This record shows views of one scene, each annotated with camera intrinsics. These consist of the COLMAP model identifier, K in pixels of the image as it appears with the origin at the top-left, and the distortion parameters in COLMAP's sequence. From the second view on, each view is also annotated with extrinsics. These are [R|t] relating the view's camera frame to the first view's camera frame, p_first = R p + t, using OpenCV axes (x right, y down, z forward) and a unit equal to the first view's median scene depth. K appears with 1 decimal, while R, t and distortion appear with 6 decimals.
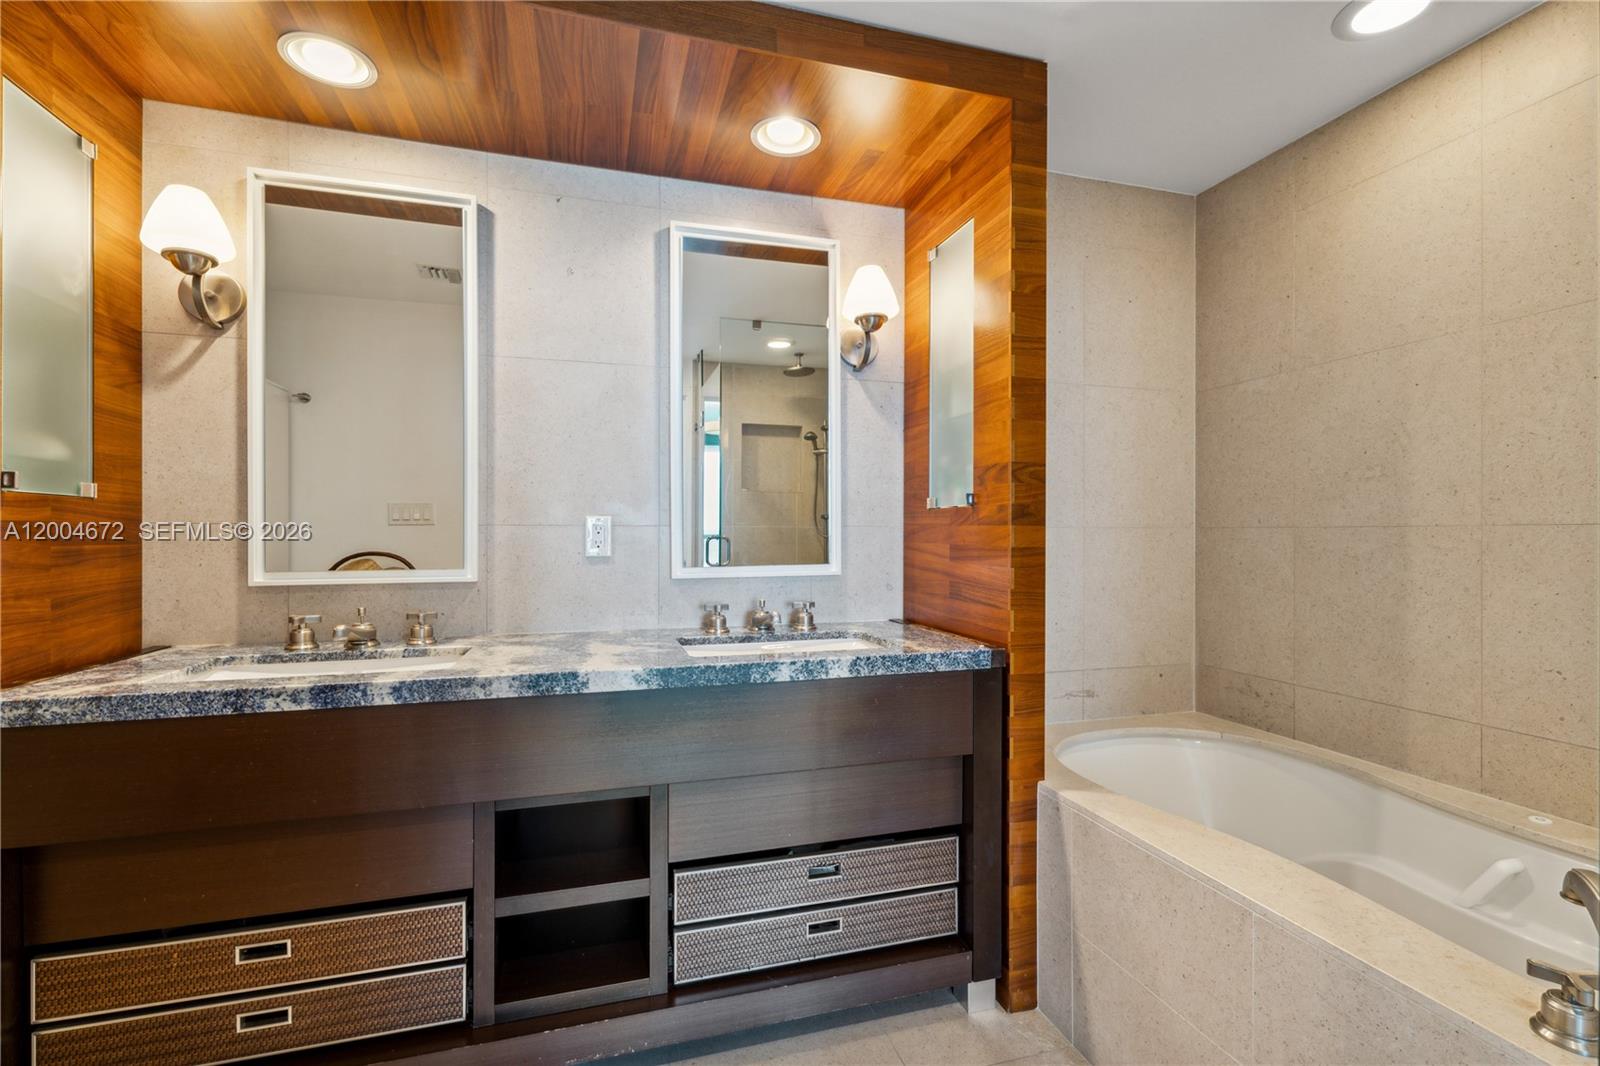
lens RADIAL K [[722.8, 0, 803.4], [0, 722.8, 527.6], [0, 0, 1]] dist [-0.000922, -0.000296]
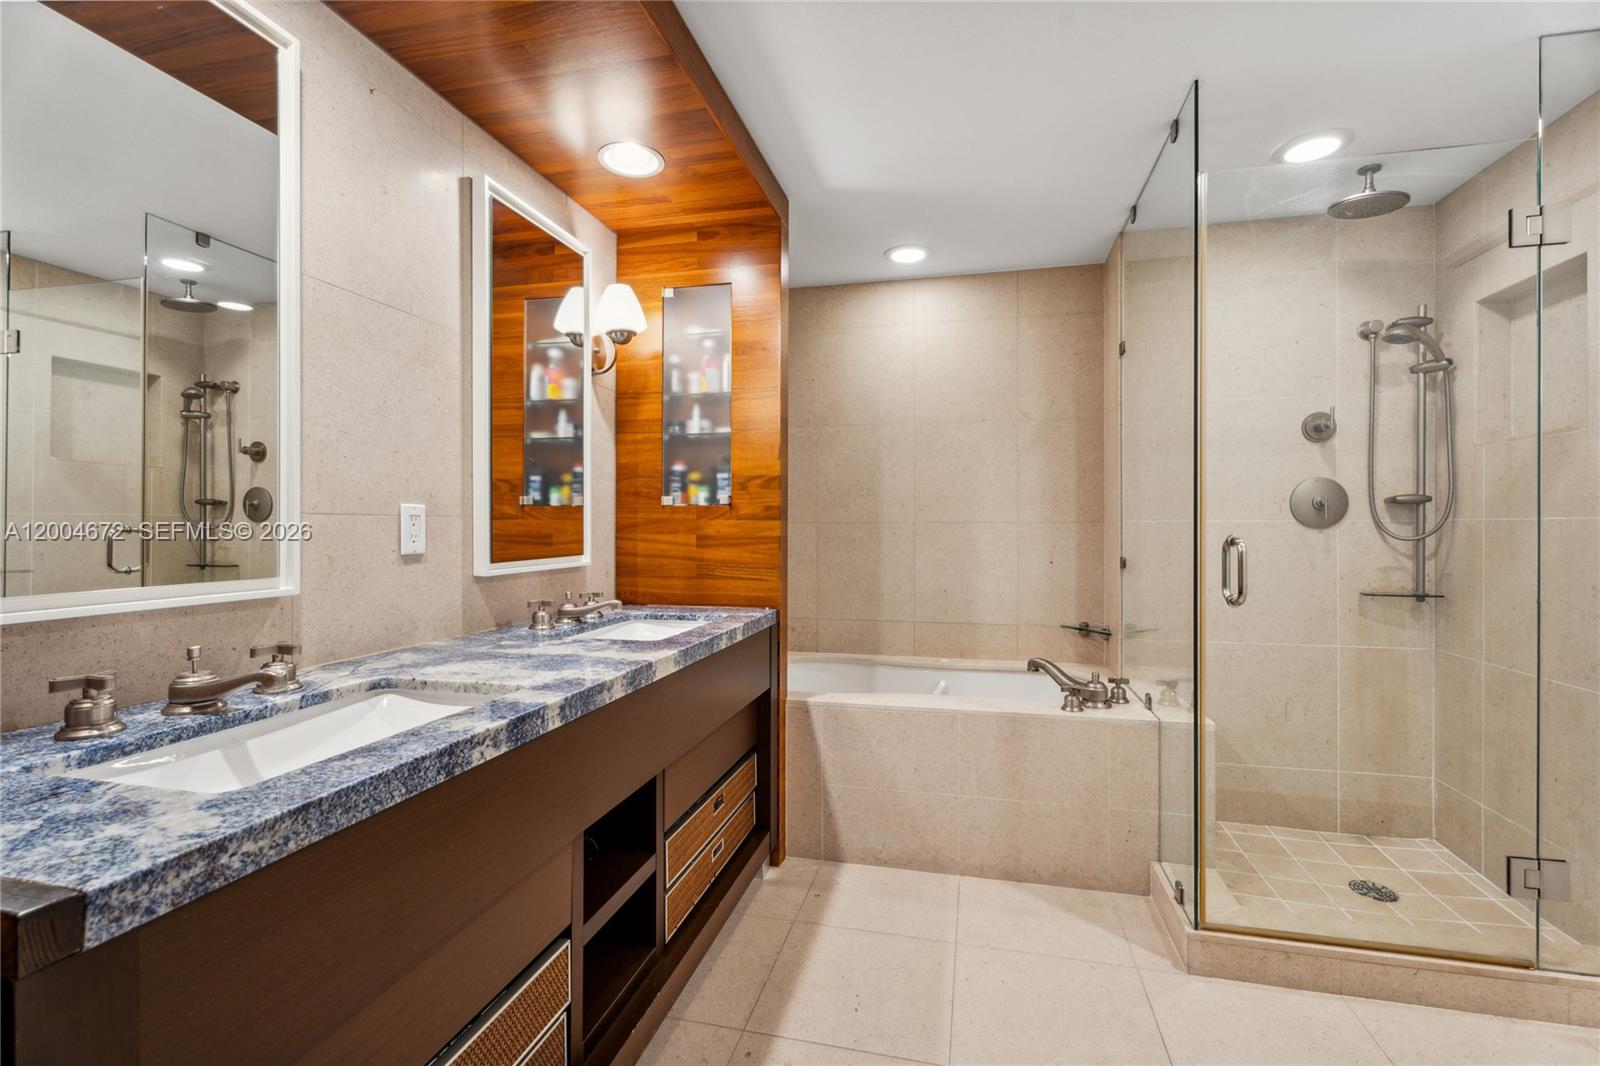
lens RADIAL K [[722.8, 0, 803.4], [0, 722.8, 527.6], [0, 0, 1]] dist [-0.000922, -0.000296]
pose [[0.501913, -0.000910, 0.864918, -0.915229], [-0.008733, 0.999943, 0.006120, 0.001489], [-0.864874, -0.010625, 0.501876, 0.255189]]
